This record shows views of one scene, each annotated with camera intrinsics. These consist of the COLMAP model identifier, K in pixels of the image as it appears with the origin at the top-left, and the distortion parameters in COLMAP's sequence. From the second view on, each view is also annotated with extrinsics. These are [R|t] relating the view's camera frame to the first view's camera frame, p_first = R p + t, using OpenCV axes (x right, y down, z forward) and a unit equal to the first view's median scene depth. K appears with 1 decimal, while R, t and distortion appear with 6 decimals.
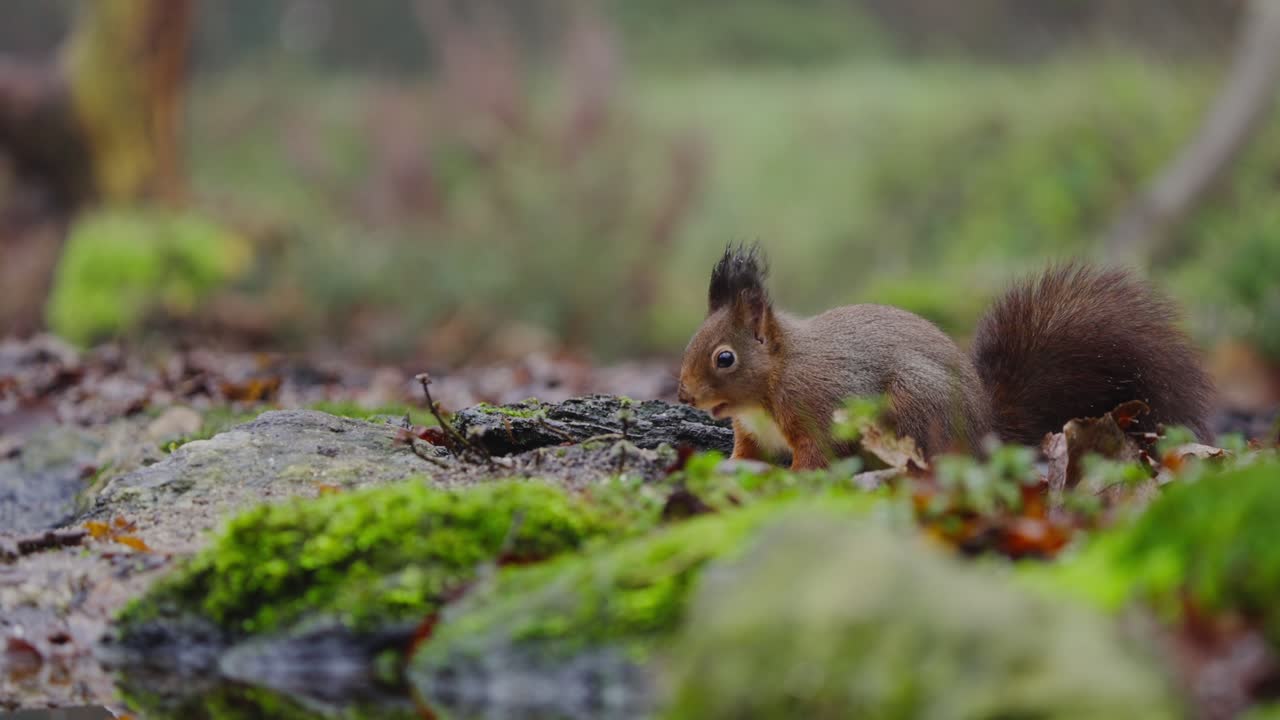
lens RADIAL K [[3420.4, 0, 642.8], [0, 3420.4, 358.9], [0, 0, 1]] dist [0.408979, 0.000000]
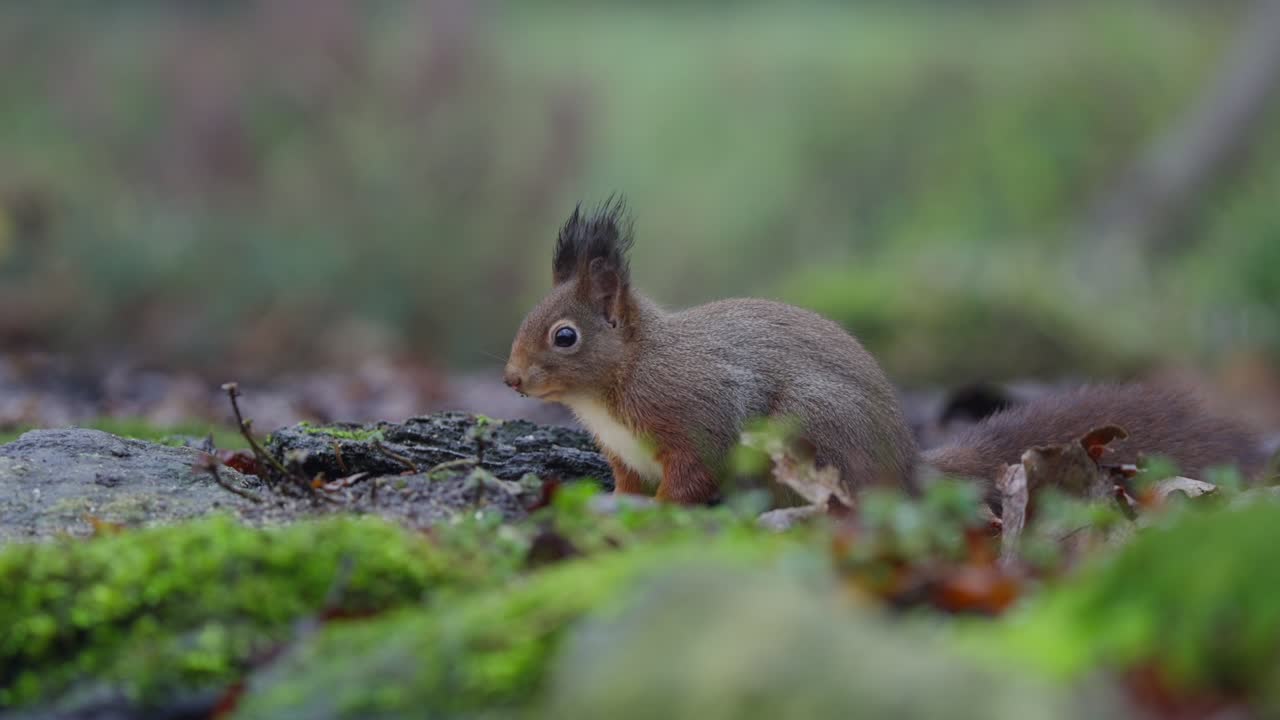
lens RADIAL K [[3420.4, 0, 640.8], [0, 3420.4, 349.8], [0, 0, 1]] dist [0.408979, 0.000000]
pose [[0.998158, 0.009258, 0.059961, -0.016497], [-0.008650, 0.999909, -0.010399, 0.003710], [-0.060052, 0.009861, 0.998147, 0.187970]]
